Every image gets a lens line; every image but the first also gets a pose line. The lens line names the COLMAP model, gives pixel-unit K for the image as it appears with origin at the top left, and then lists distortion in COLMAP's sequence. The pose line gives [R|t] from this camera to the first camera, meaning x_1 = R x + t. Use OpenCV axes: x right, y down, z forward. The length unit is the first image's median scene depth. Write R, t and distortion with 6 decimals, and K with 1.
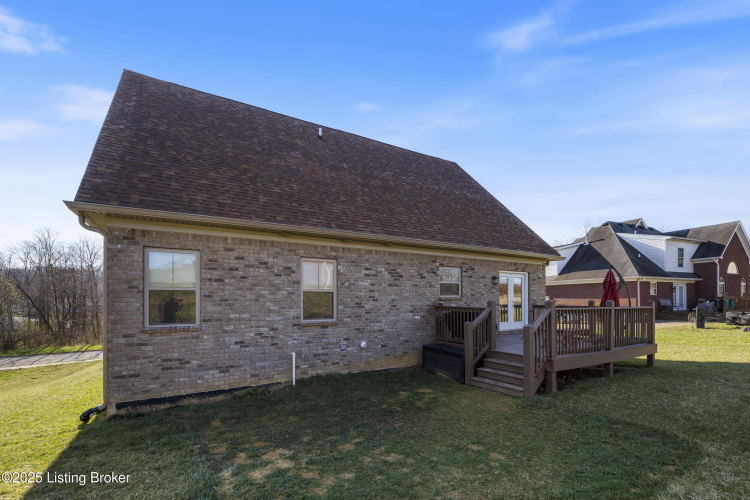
lens RADIAL K [[341.0, 0, 374.6], [0, 341.0, 285.5], [0, 0, 1]] dist [0.000737, 0.000096]
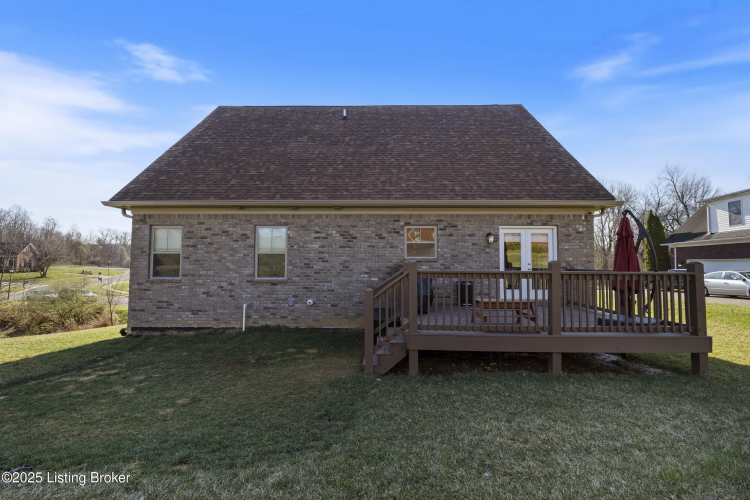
lens RADIAL K [[324.0, 0, 377.3], [0, 324.0, 233.0], [0, 0, 1]] dist [-0.000856, -0.000114]
pose [[0.845898, -0.045967, -0.531360, 0.687741], [0.018691, 0.998222, -0.056599, 0.015539], [0.533017, 0.037945, 0.845253, 0.232813]]
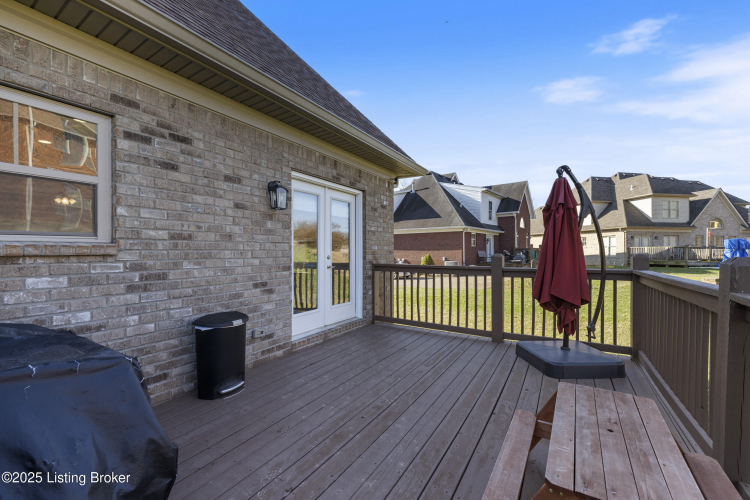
lens RADIAL K [[317.1, 0, 376.8], [0, 317.1, 253.0], [0, 0, 1]] dist [0.000246, 0.000022]
pose [[0.879551, -0.006511, 0.475760, 0.371178], [-0.015214, 0.999010, 0.041799, 0.034470], [-0.475561, -0.044002, 0.878581, 0.862855]]
